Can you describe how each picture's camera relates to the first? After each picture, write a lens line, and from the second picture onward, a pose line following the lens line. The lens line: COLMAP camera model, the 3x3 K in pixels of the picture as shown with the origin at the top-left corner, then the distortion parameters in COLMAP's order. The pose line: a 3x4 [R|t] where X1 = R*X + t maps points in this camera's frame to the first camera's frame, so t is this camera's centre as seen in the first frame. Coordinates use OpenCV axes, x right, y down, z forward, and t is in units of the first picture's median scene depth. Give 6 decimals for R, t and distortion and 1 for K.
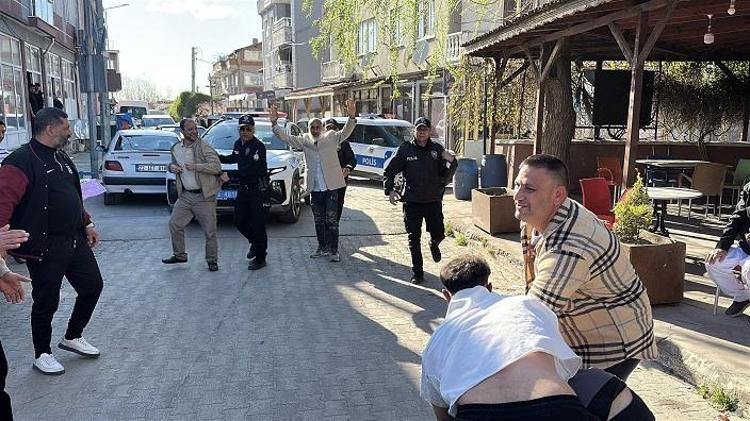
lens RADIAL K [[653.7, 0, 396.5], [0, 653.7, 222.9], [0, 0, 1]] dist [0.159069, -0.296379]
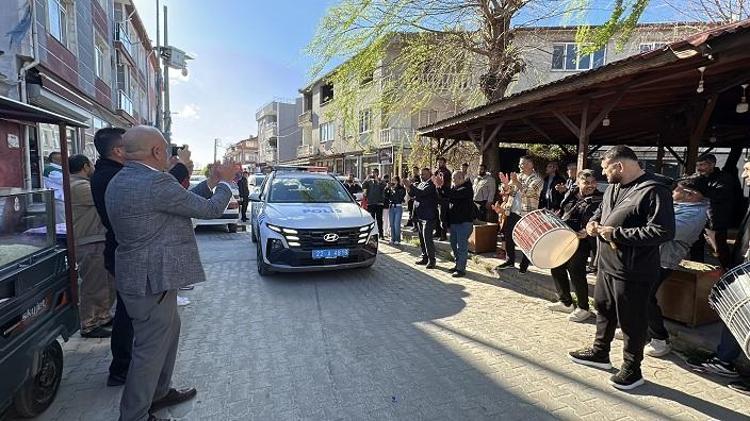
lens RADIAL K [[349.9, 0, 375.9], [0, 349.9, 209.0], [0, 0, 1]] dist [-0.000708, -0.004873]
pose [[0.989223, -0.006140, 0.146285, -0.116258], [0.017129, 0.997112, -0.073983, -0.018275], [-0.145408, 0.075691, 0.986472, 0.195224]]
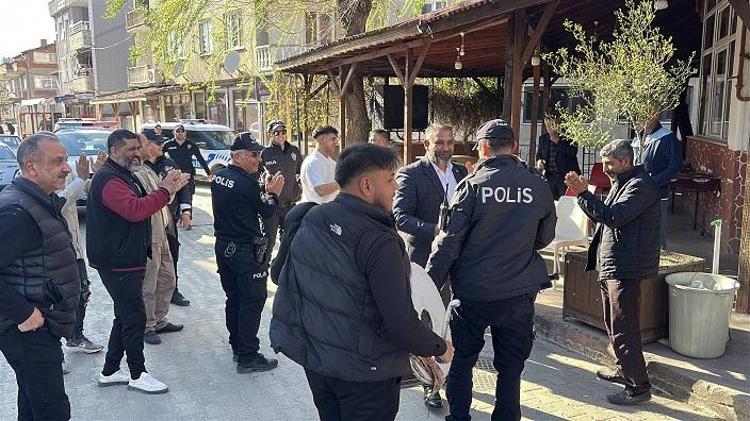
lens RADIAL K [[653.7, 0, 372.2], [0, 653.7, 216.2], [0, 0, 1]] dist [0.159069, -0.296379]
pose [[0.968241, -0.052814, 0.244378, -0.033955], [0.055421, 0.998456, -0.003797, 0.018369], [-0.243800, 0.017220, 0.969673, -0.178150]]
